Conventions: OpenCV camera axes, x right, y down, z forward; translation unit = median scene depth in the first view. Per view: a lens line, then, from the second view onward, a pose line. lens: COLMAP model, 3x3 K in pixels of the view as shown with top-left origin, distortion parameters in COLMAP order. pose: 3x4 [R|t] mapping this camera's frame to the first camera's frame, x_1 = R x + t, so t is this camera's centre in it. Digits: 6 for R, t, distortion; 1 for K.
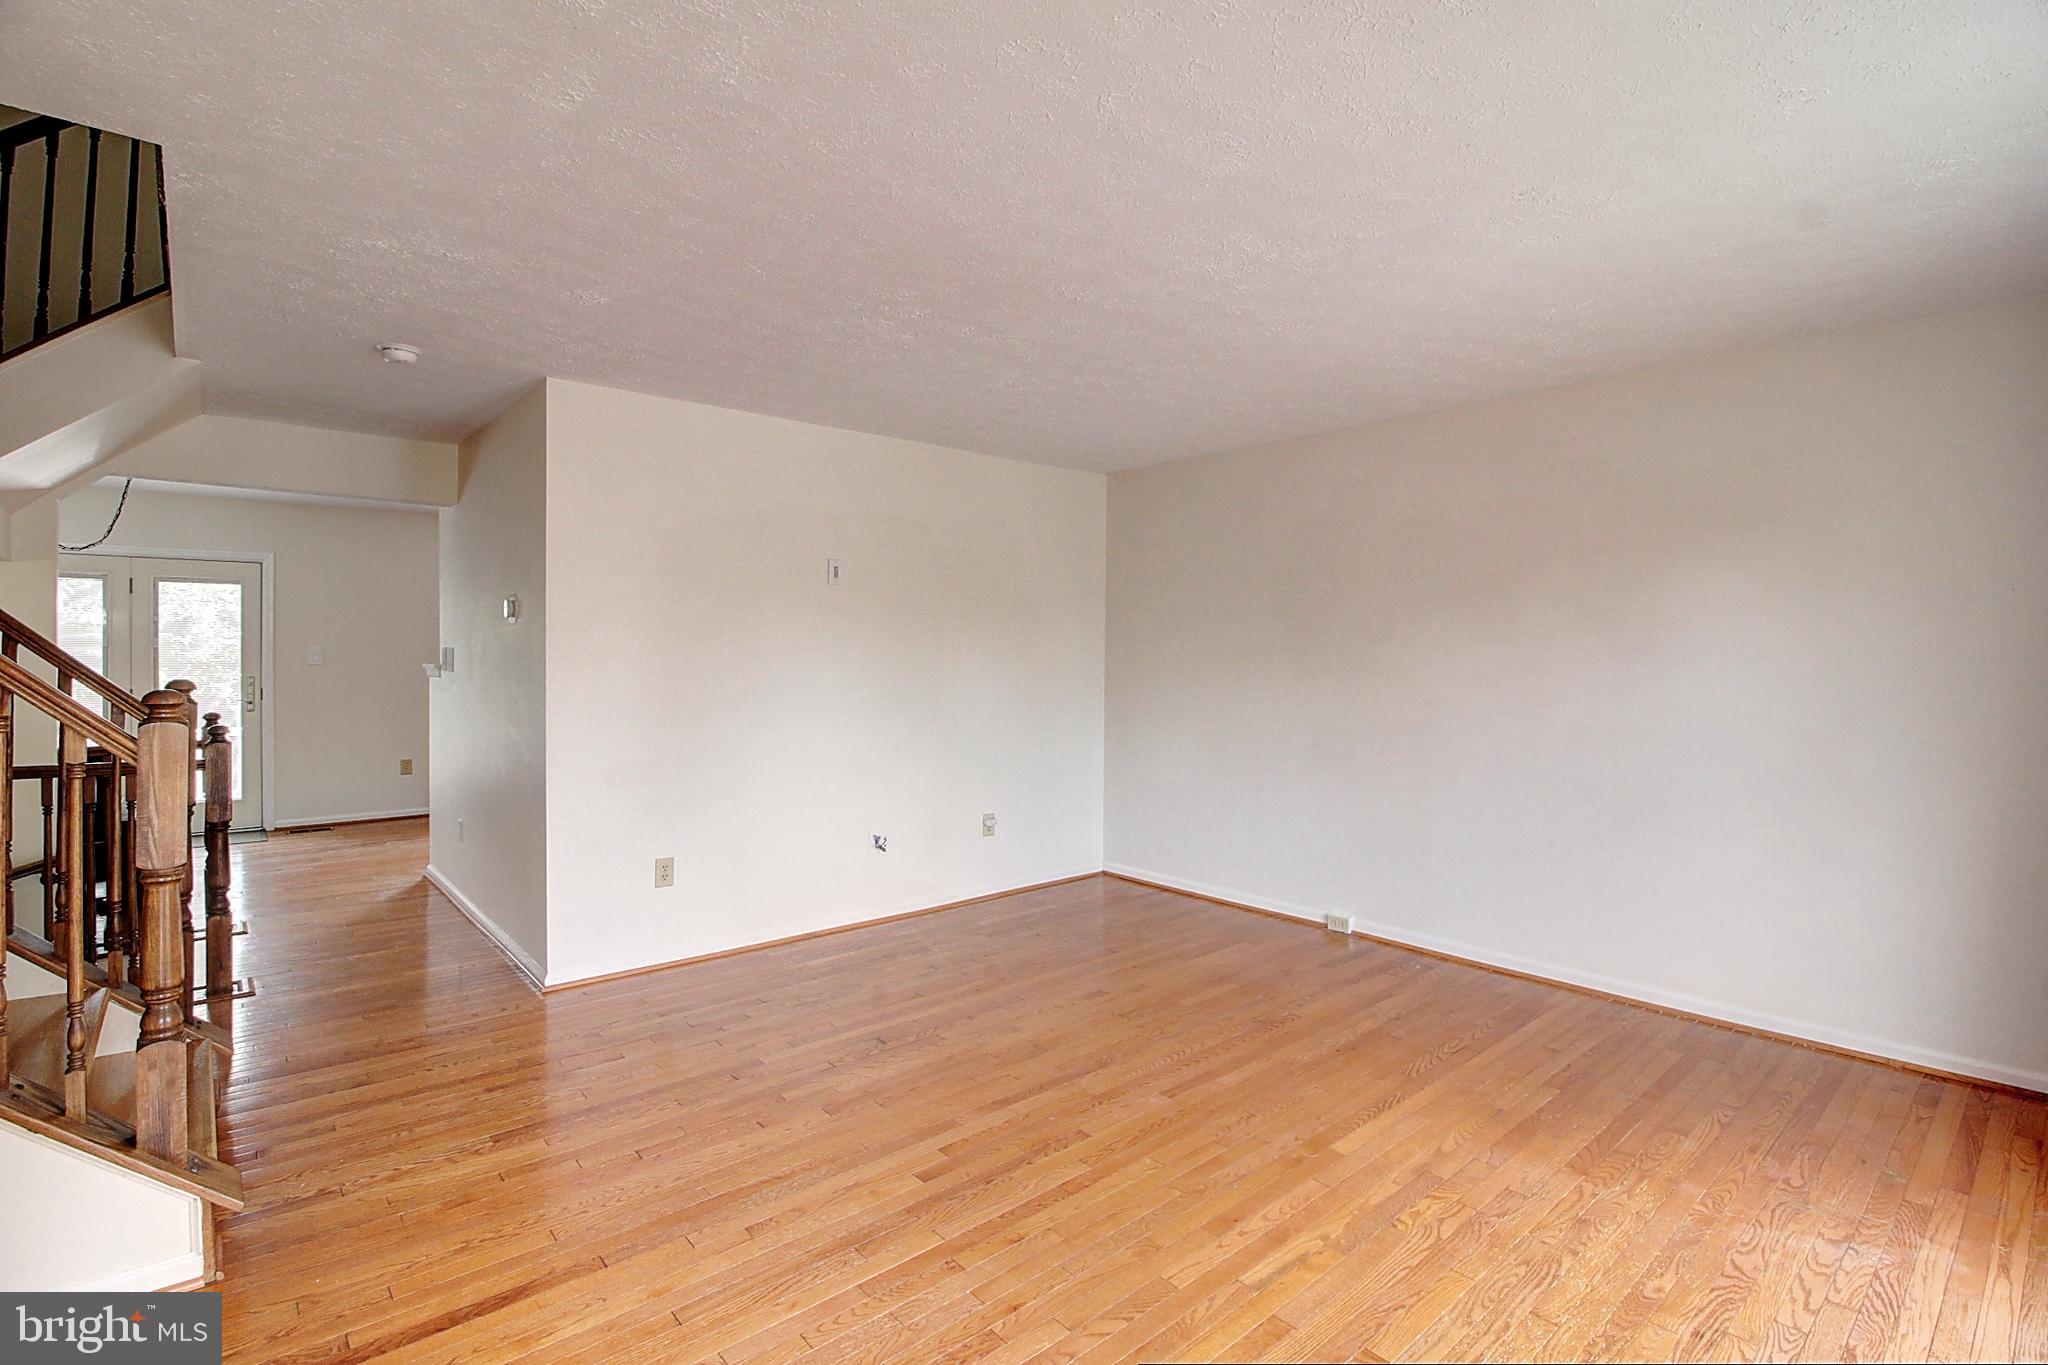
lens RADIAL K [[956.4, 0, 1035.5], [0, 956.4, 654.7], [0, 0, 1]] dist [-0.001317, -0.011555]
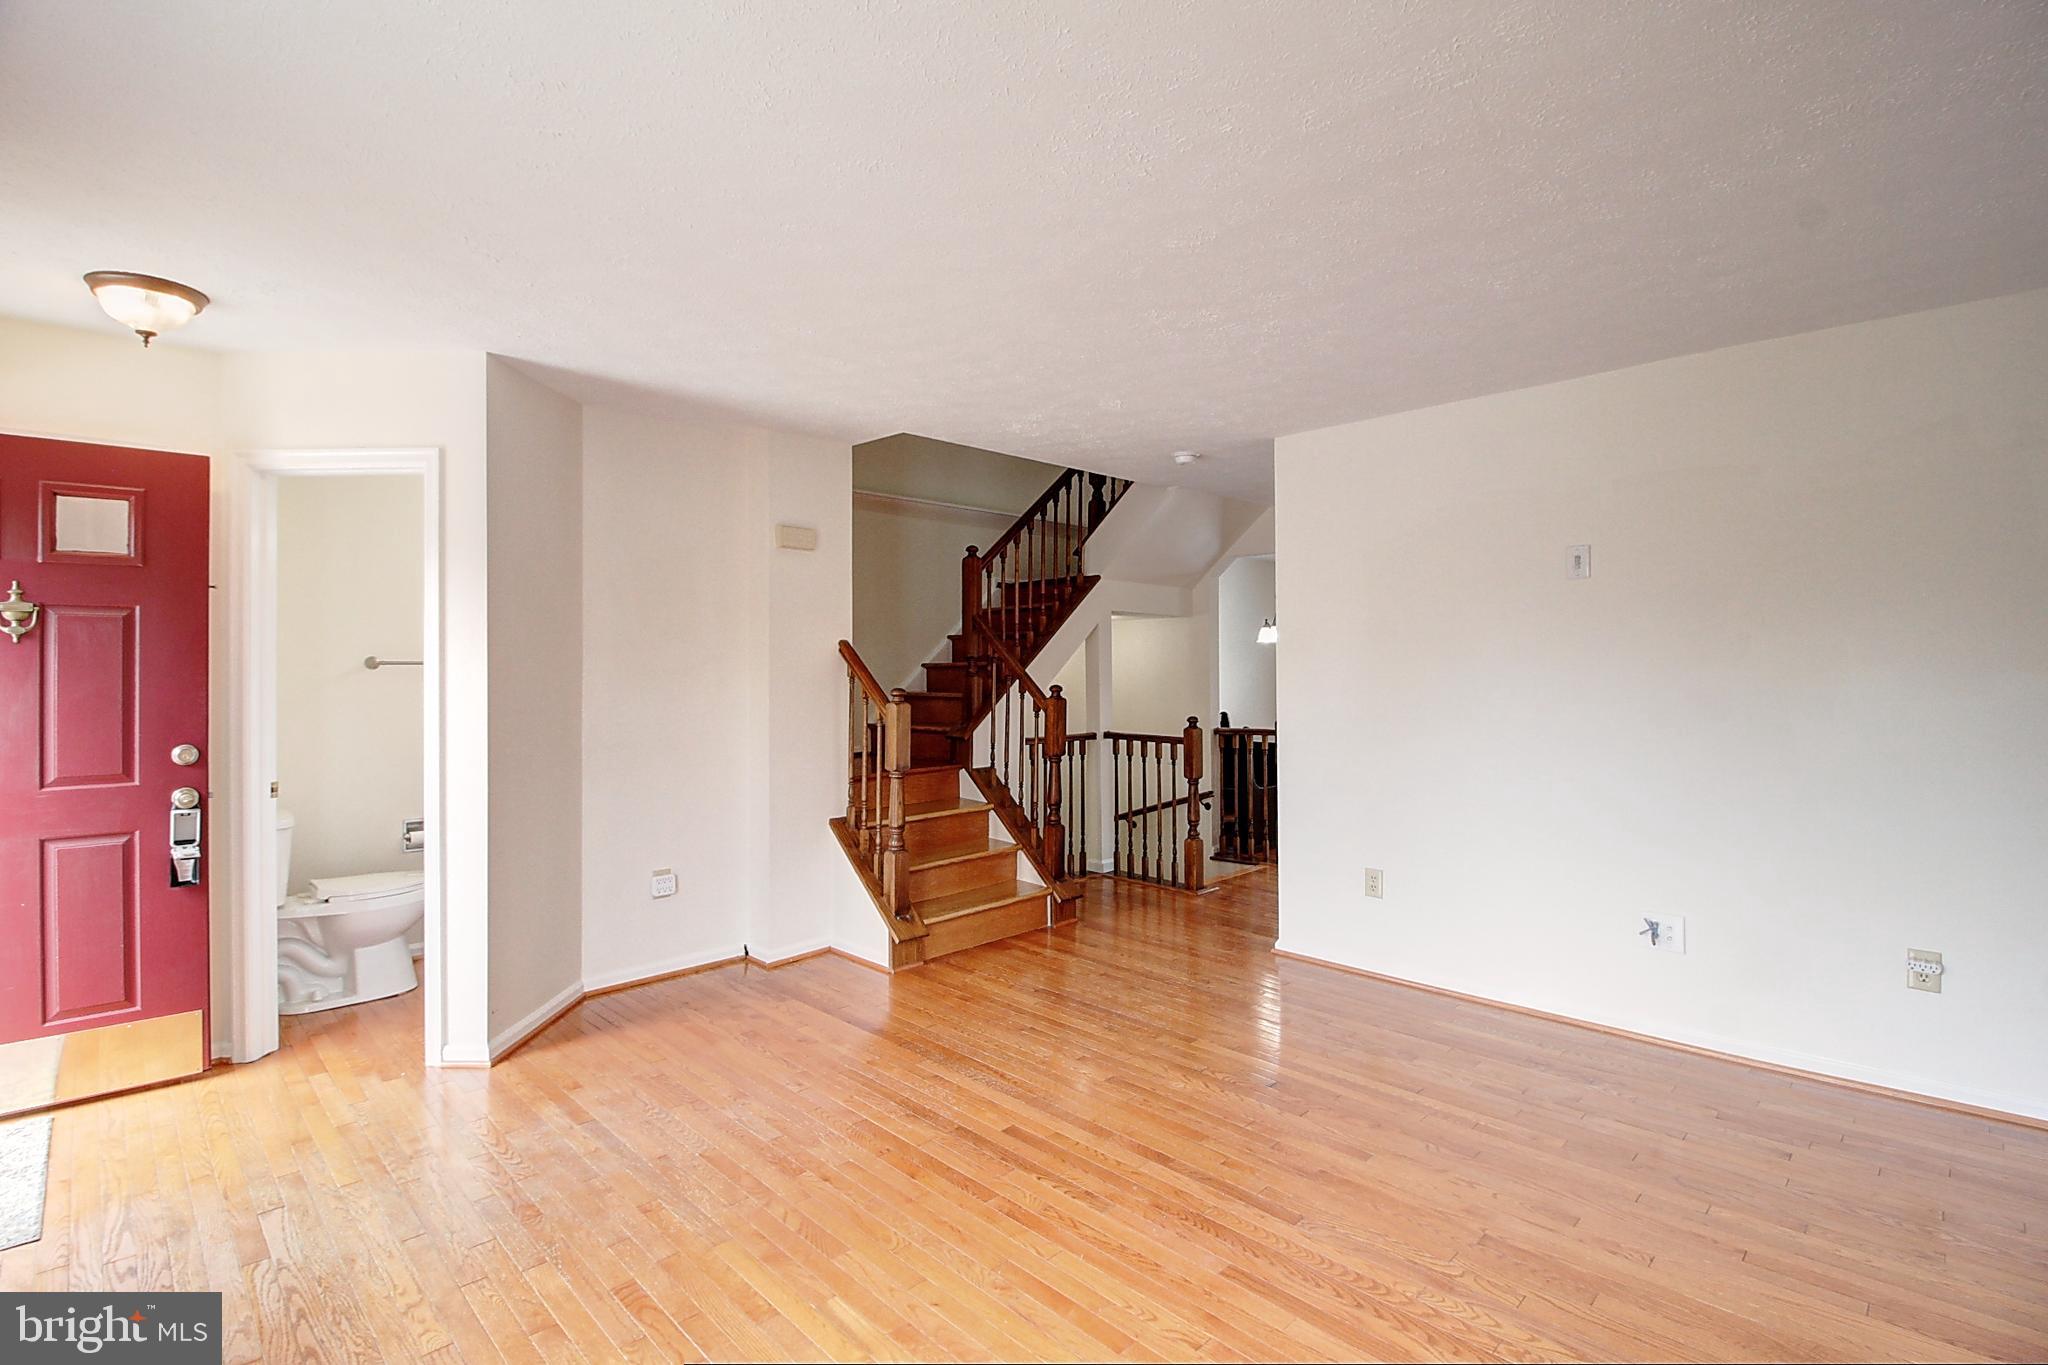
lens RADIAL K [[956.4, 0, 1020.0], [0, 956.4, 664.6], [0, 0, 1]] dist [-0.001317, -0.011555]
pose [[0.048029, -0.008248, -0.998812, 0.737547], [0.005042, 0.999955, -0.008015, 0.000823], [0.998833, -0.004651, 0.048069, 0.689865]]
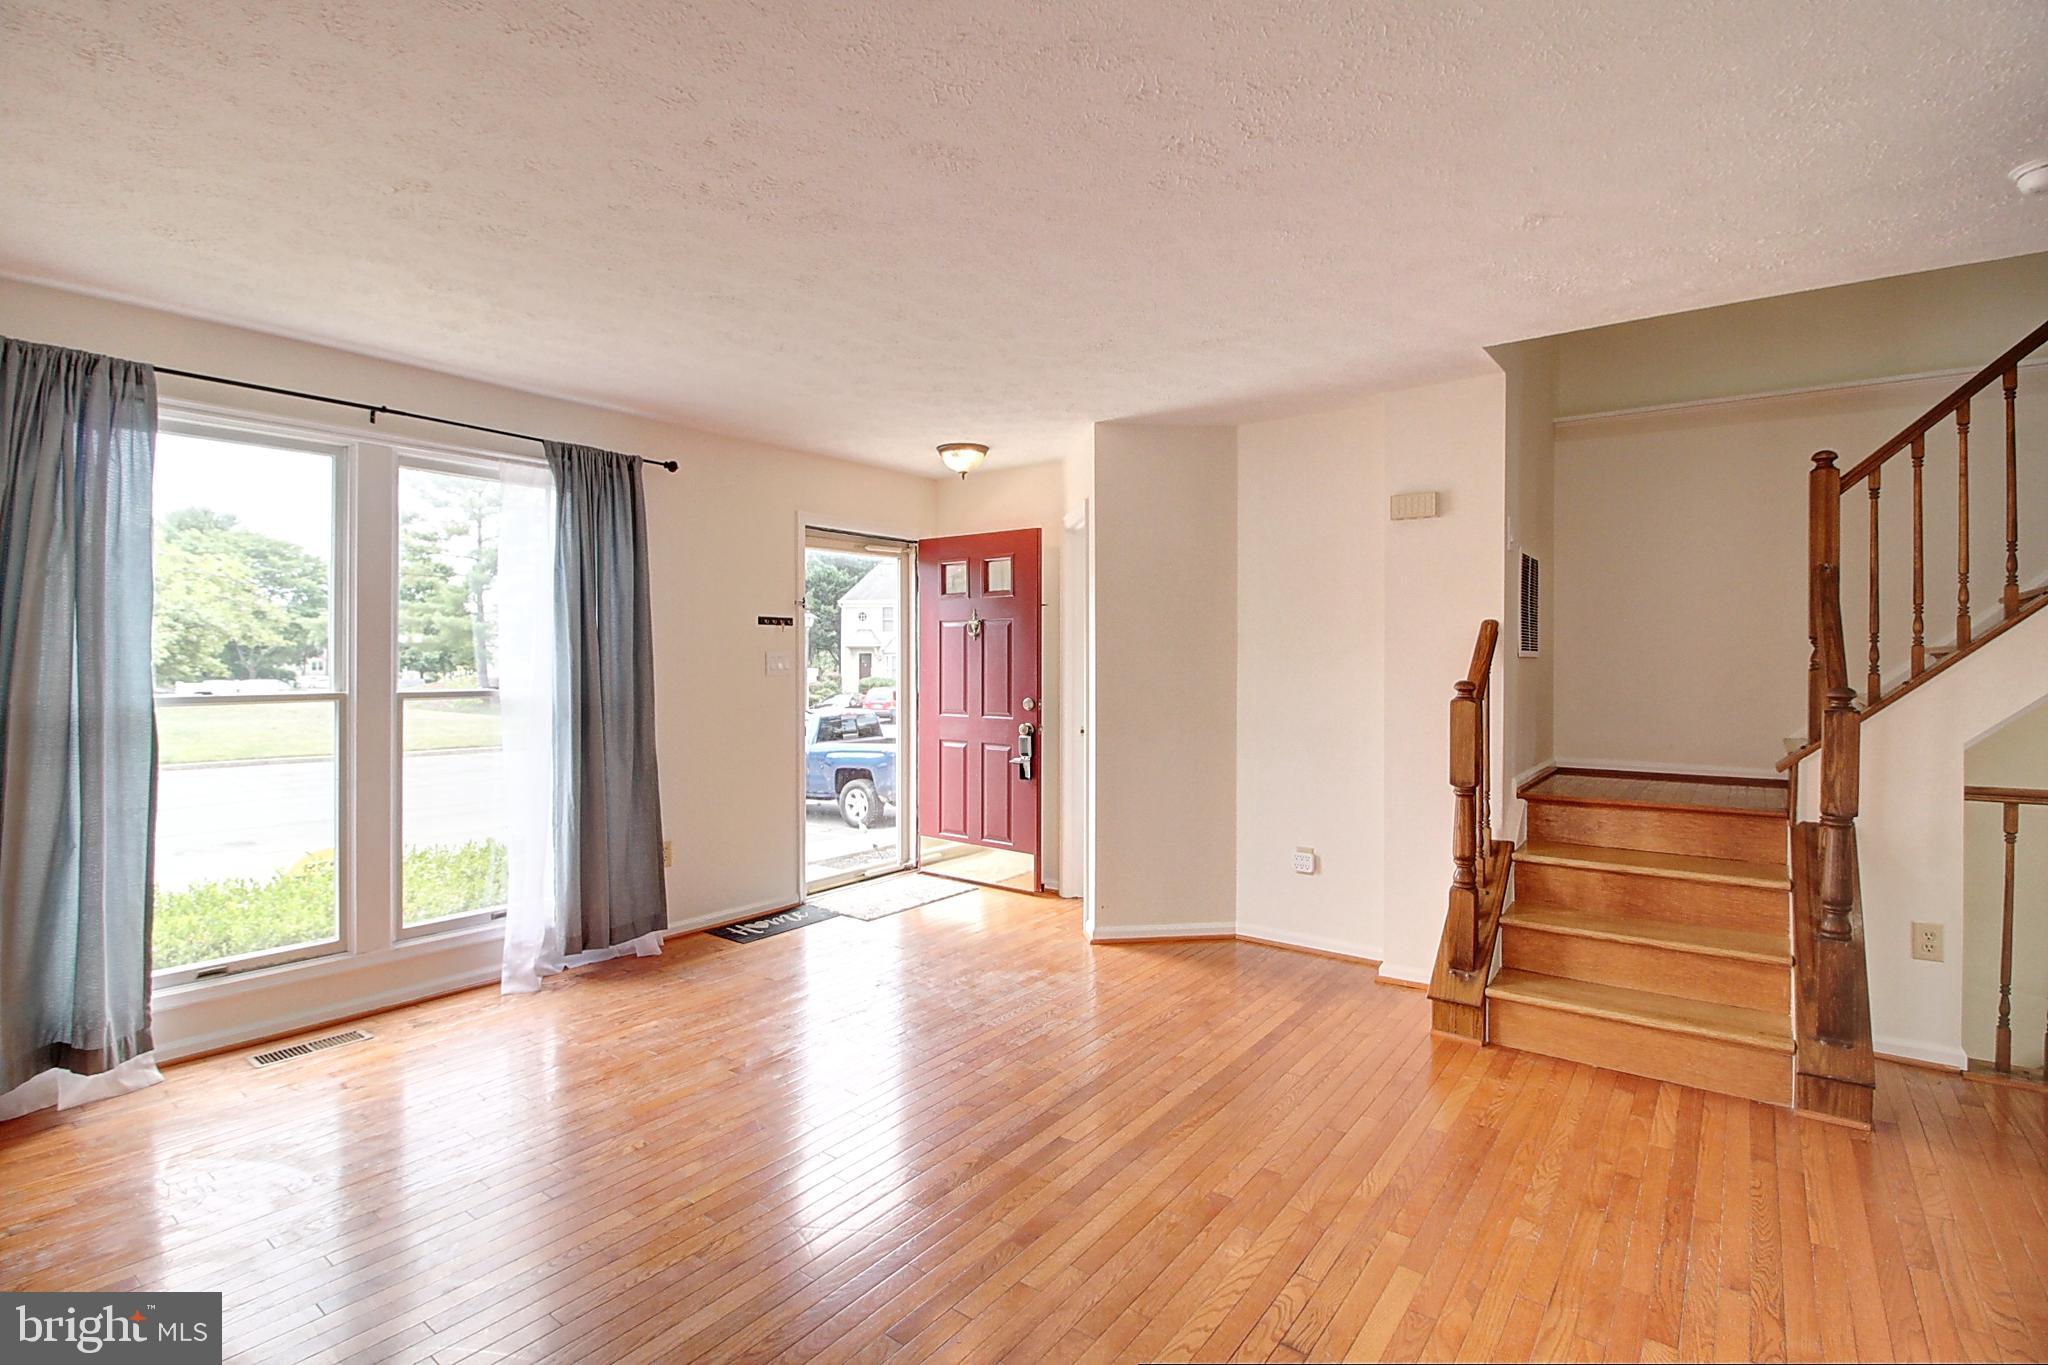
lens RADIAL K [[956.4, 0, 1032.5], [0, 956.4, 662.0], [0, 0, 1]] dist [-0.001317, -0.011555]
pose [[-0.981530, -0.003863, -0.191269, 0.093997], [-0.004932, 0.999975, 0.005113, -0.000949], [0.191245, 0.005962, -0.981524, 1.470424]]
